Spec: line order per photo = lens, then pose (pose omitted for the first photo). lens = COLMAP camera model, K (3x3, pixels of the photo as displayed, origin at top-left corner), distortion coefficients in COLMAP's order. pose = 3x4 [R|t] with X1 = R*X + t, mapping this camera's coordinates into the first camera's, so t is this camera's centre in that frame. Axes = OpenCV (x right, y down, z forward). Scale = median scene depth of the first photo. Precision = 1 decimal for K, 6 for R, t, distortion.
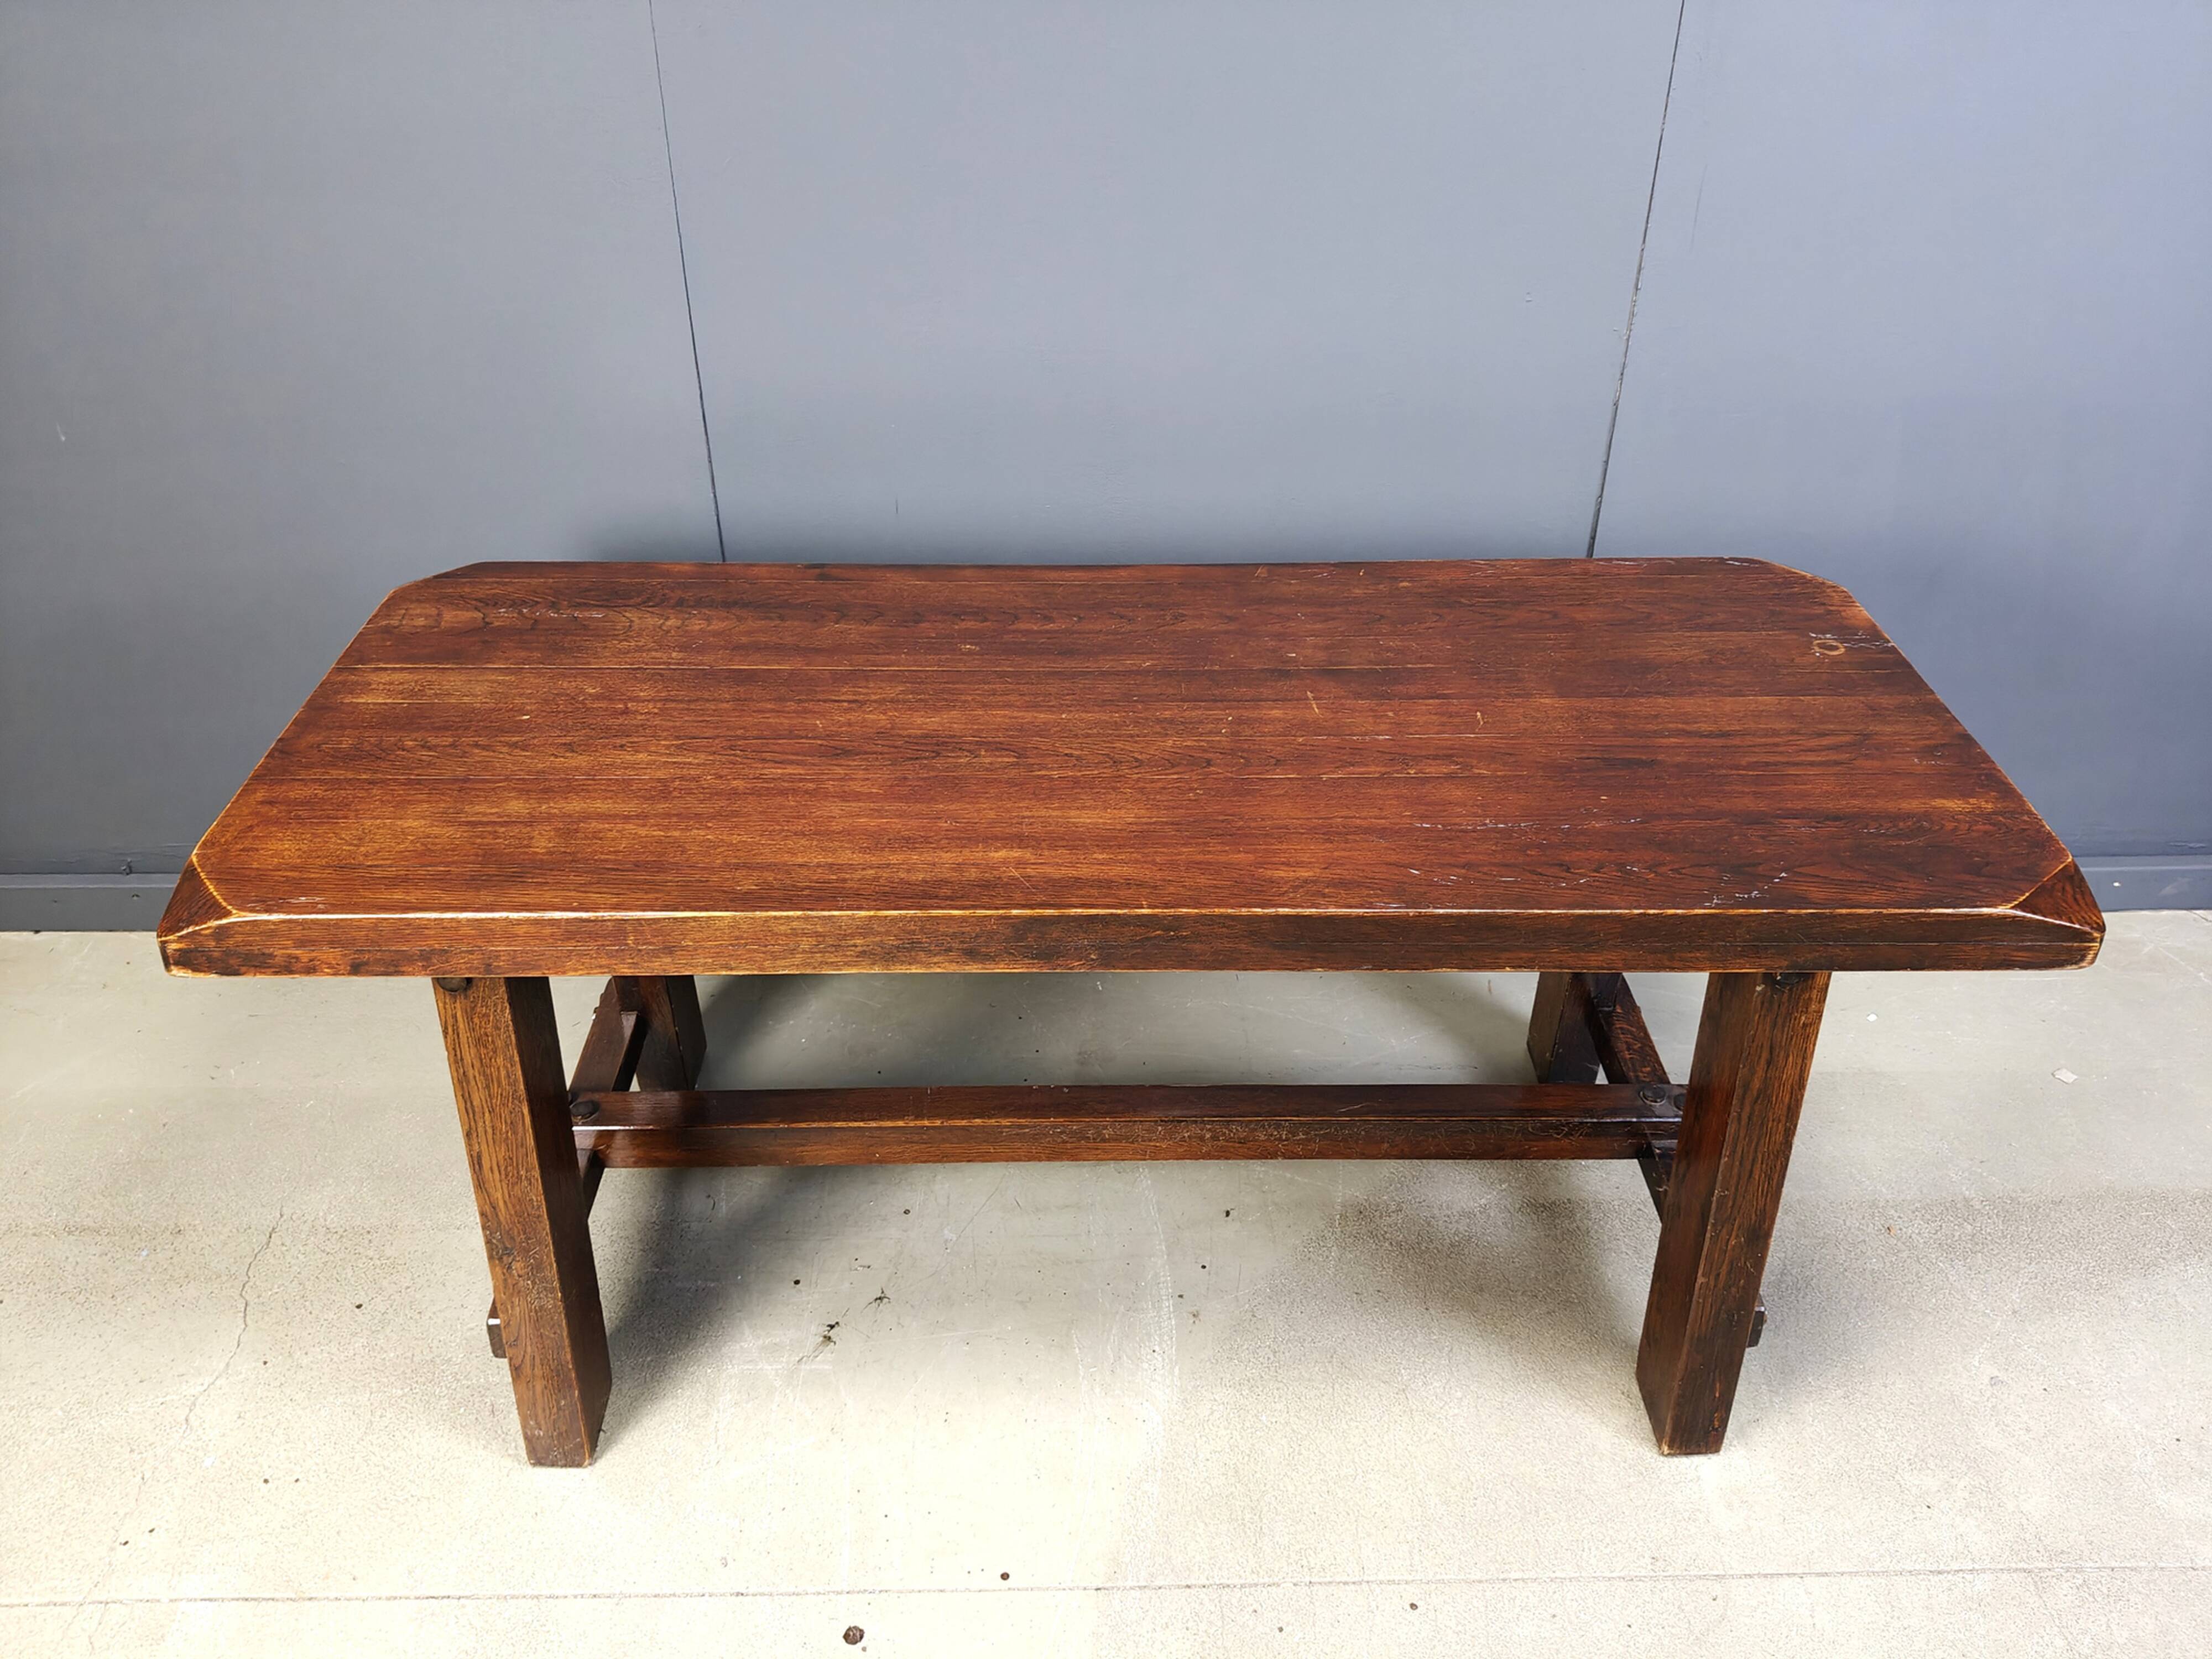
lens RADIAL K [[1707.4, 0, 1105.9], [0, 1707.4, 833.2], [0, 0, 1]] dist [0.162229, -0.422615]
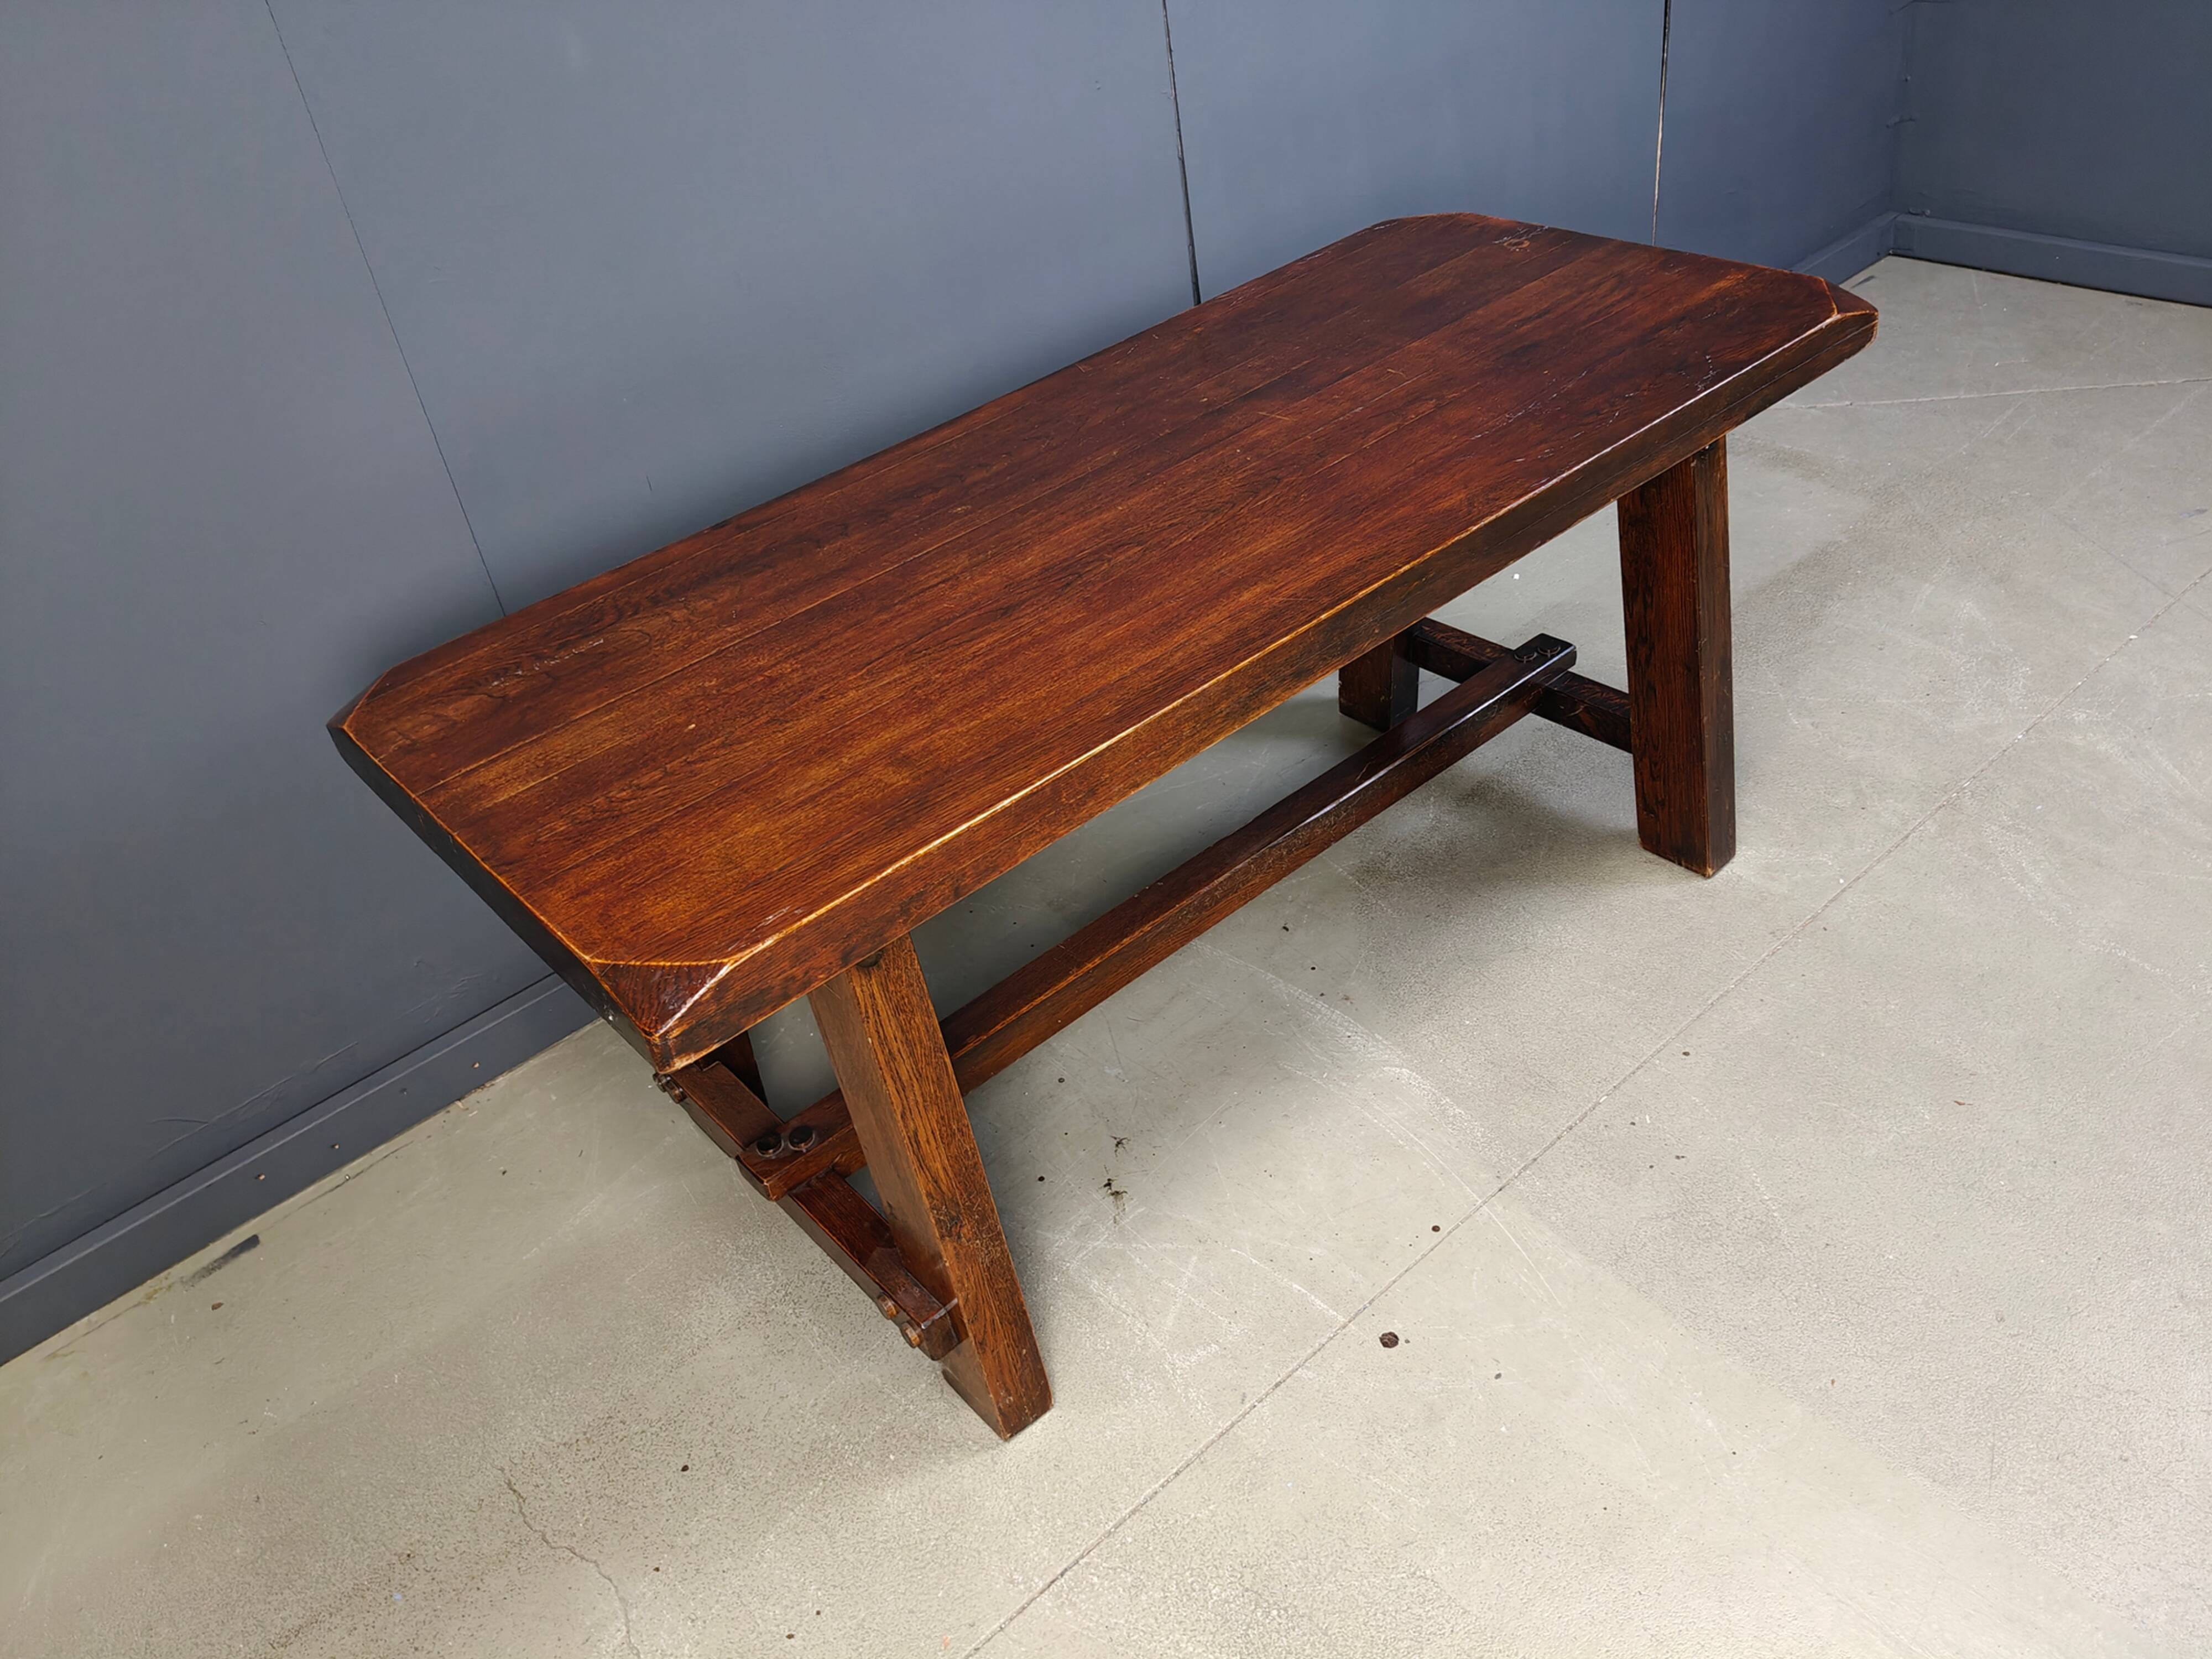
lens RADIAL K [[1707.4, 0, 1105.9], [0, 1707.4, 833.2], [0, 0, 1]] dist [0.162229, -0.422615]
pose [[0.764881, -0.465874, 0.444881, -0.606783], [0.464354, 0.877419, 0.120463, -0.024809], [-0.446467, 0.114442, 0.887451, 0.084490]]
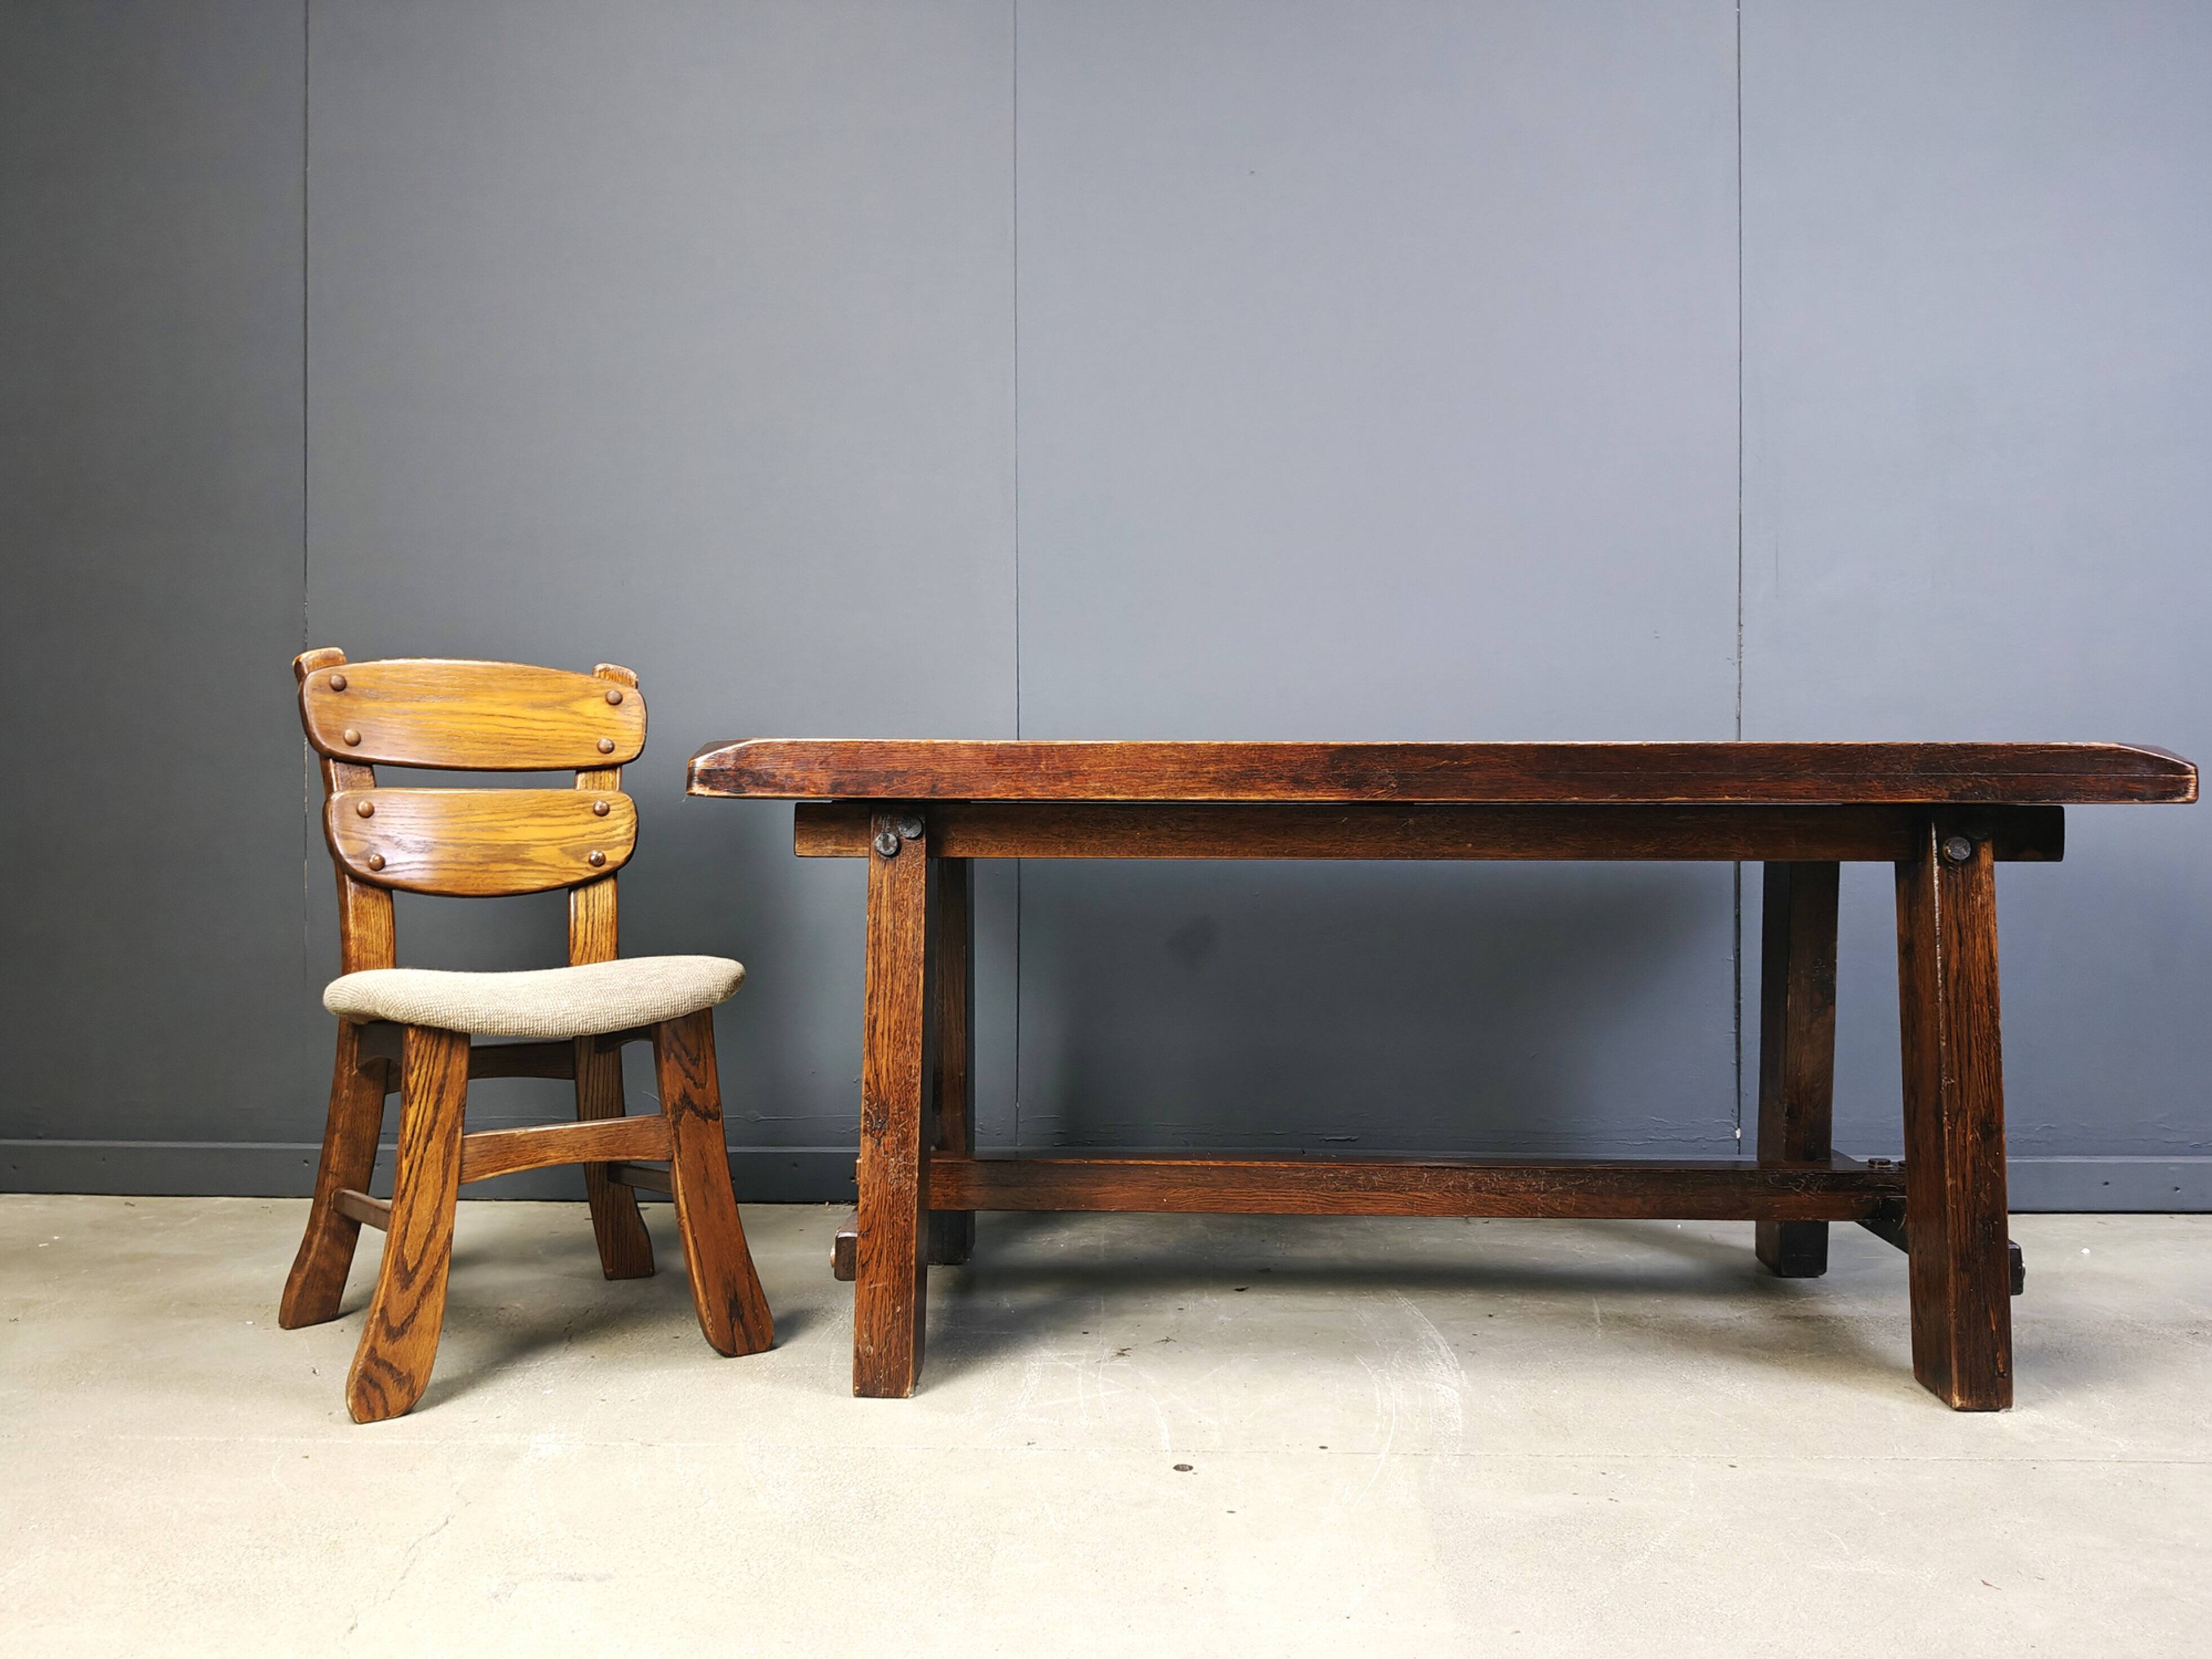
lens RADIAL K [[1786.5, 0, 1106.0], [0, 1786.5, 829.5], [0, 0, 1]] dist [0.173953, -0.375868]
pose [[0.999069, -0.003195, -0.043031, -0.142425], [-0.020475, 0.842735, -0.537939, 0.717806], [0.037982, 0.538319, 0.841885, -0.111293]]
